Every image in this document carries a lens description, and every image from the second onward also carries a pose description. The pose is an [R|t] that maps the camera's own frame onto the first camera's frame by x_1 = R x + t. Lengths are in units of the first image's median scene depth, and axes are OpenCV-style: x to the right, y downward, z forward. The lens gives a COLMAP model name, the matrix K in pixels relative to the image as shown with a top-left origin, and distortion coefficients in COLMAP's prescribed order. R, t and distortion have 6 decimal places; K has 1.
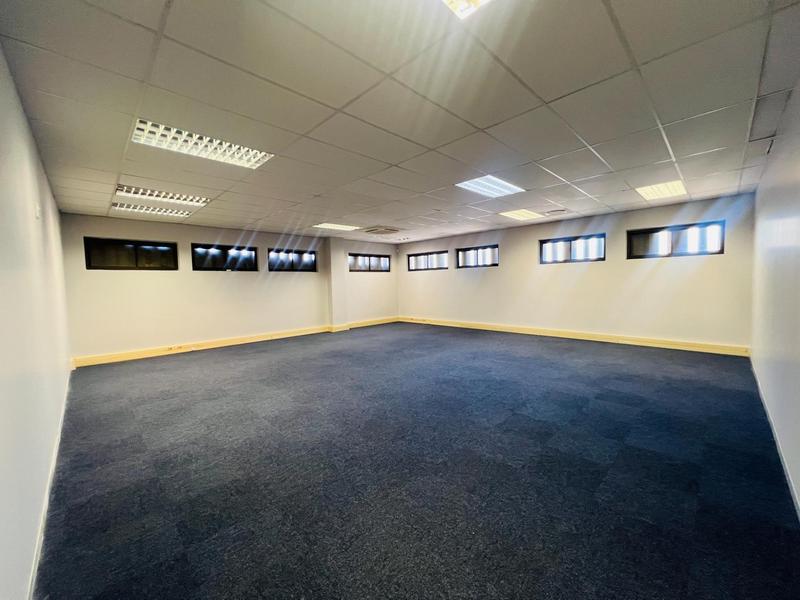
lens RADIAL K [[320.1, 0, 405.8], [0, 320.1, 307.0], [0, 0, 1]] dist [0.004479, 0.000343]
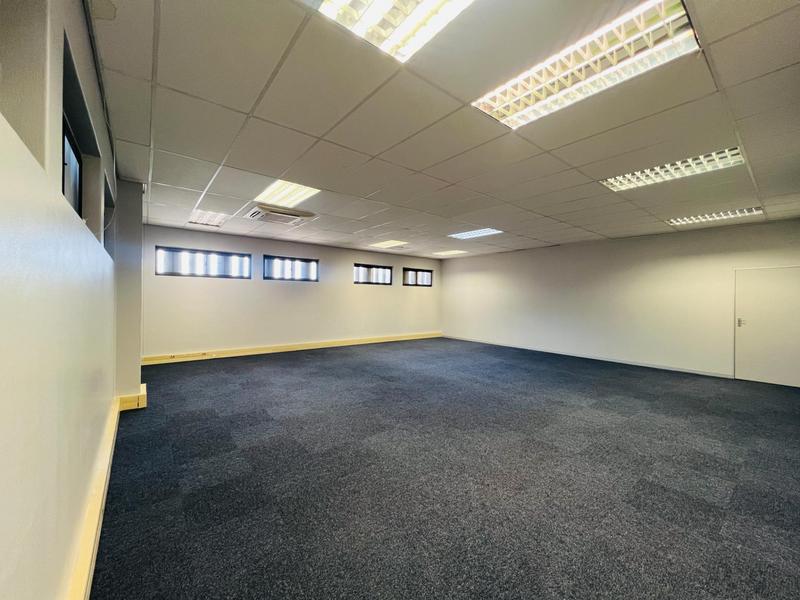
lens RADIAL K [[320.1, 0, 396.0], [0, 320.1, 297.6], [0, 0, 1]] dist [0.004479, 0.000343]
pose [[0.112348, 0.019867, 0.993470, -0.899478], [0.061196, 0.997764, -0.026874, -0.051990], [-0.991783, 0.063816, 0.110881, 0.896248]]
